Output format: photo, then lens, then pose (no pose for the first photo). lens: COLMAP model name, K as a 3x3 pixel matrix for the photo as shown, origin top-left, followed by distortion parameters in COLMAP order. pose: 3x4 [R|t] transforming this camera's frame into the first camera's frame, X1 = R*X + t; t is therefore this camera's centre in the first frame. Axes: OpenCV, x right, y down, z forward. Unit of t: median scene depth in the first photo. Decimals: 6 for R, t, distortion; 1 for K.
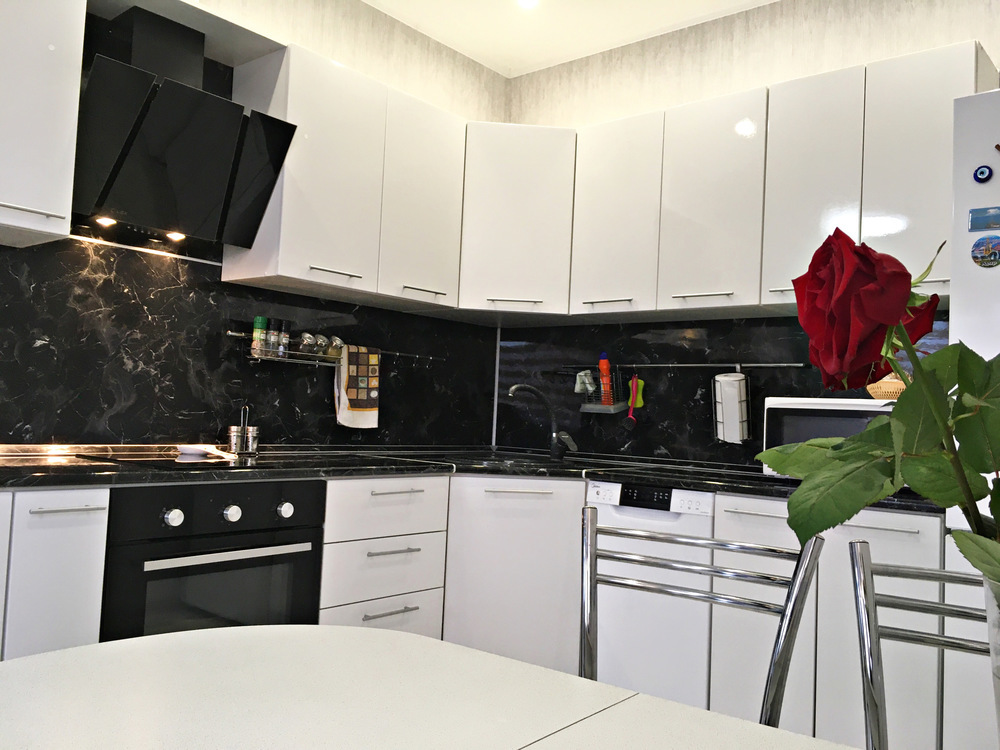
lens RADIAL K [[848.5, 0, 499.0], [0, 848.5, 376.1], [0, 0, 1]] dist [0.009156, -0.008513]
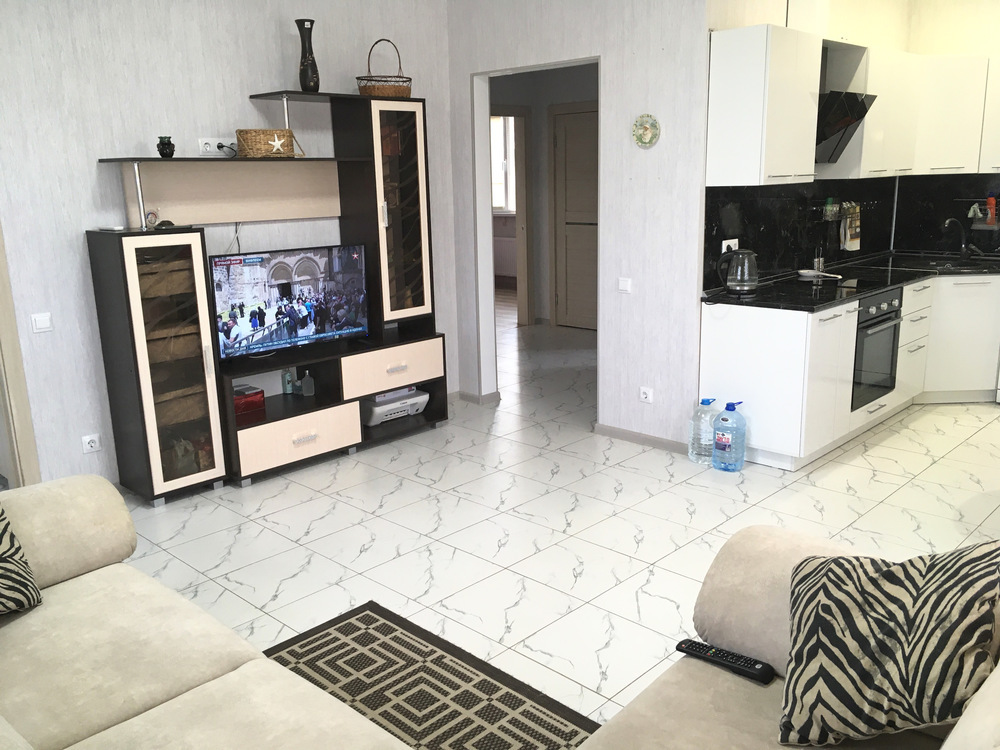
lens RADIAL K [[848.5, 0, 500.2], [0, 848.5, 376.3], [0, 0, 1]] dist [0.009156, -0.008513]
pose [[0.993653, -0.051461, -0.100026, -0.913078], [0.077068, 0.959172, 0.272119, -0.281034], [0.081938, -0.278101, 0.957051, -1.017284]]
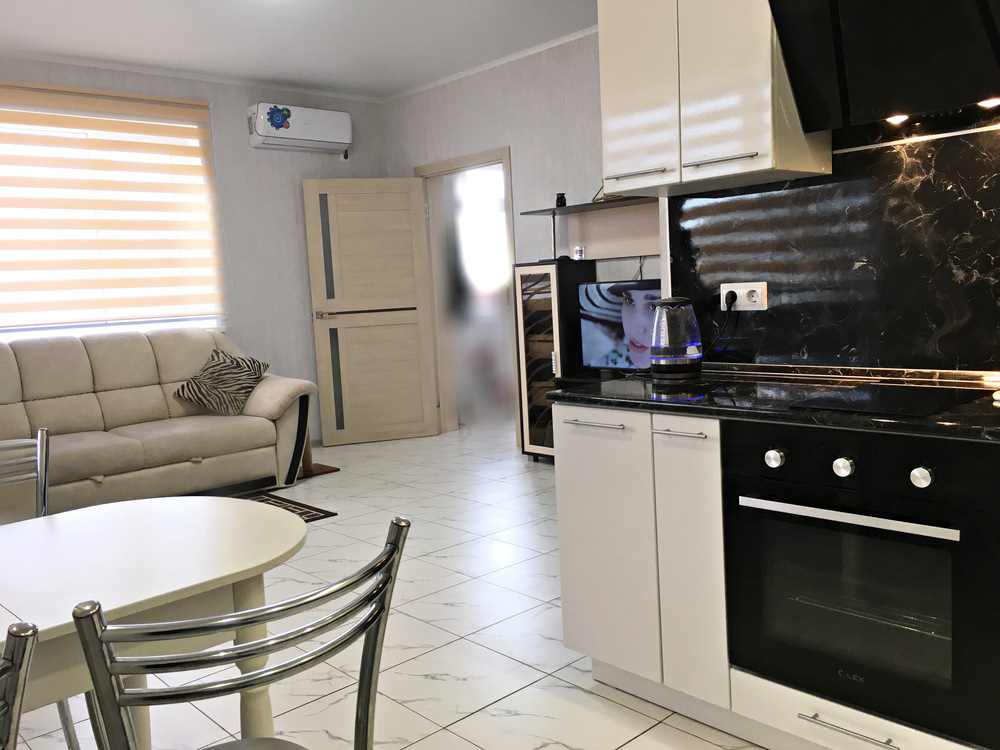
lens RADIAL K [[848.5, 0, 499.8], [0, 848.5, 373.5], [0, 0, 1]] dist [0.009156, -0.008513]
pose [[-0.133743, 0.064583, -0.988909, 0.465833], [0.094753, 0.994136, 0.052110, -0.004219], [0.986476, -0.086733, -0.139078, 0.670152]]
